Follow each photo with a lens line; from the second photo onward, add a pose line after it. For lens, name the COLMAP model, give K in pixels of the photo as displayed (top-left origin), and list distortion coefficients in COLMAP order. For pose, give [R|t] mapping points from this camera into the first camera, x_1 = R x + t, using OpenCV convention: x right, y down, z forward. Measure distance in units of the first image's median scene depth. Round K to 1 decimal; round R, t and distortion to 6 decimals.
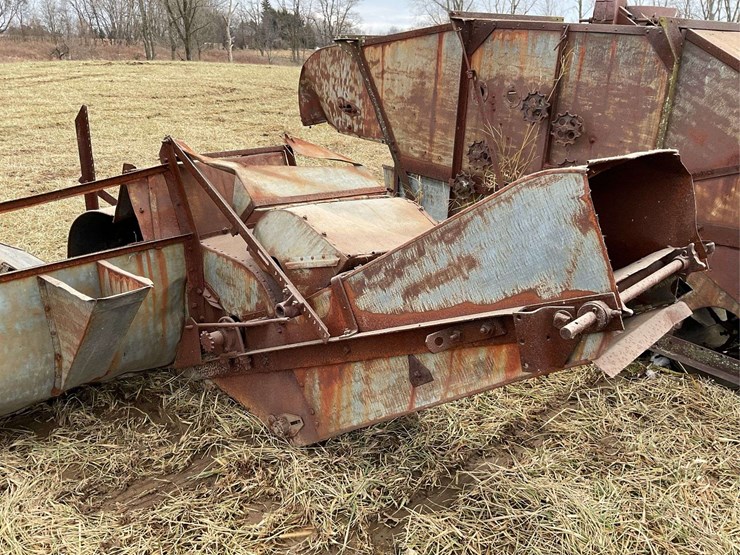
lens RADIAL K [[657.5, 0, 367.9], [0, 657.5, 278.0], [0, 0, 1]] dist [0.085181, -0.175149]
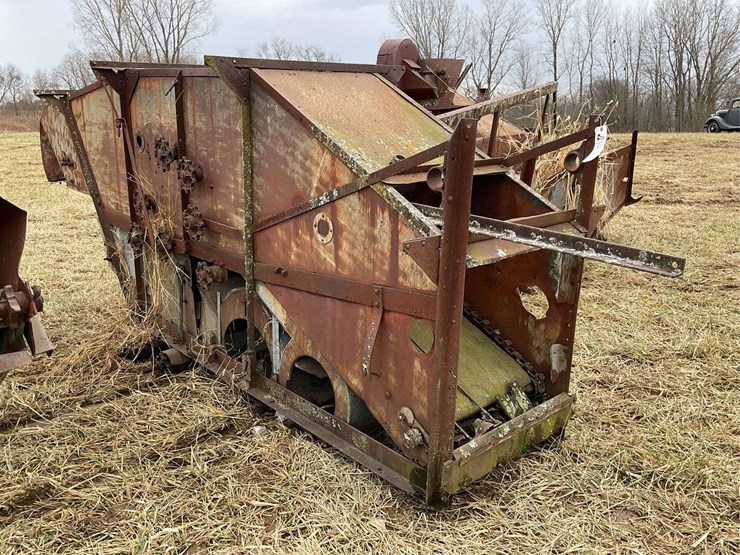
lens RADIAL K [[657.5, 0, 367.9], [0, 657.5, 278.0], [0, 0, 1]] dist [0.085181, -0.175149]
pose [[0.999657, -0.025198, 0.007079, 0.438306], [0.025741, 0.995475, -0.091469, 0.015628], [-0.004742, 0.091619, 0.995783, 0.040753]]
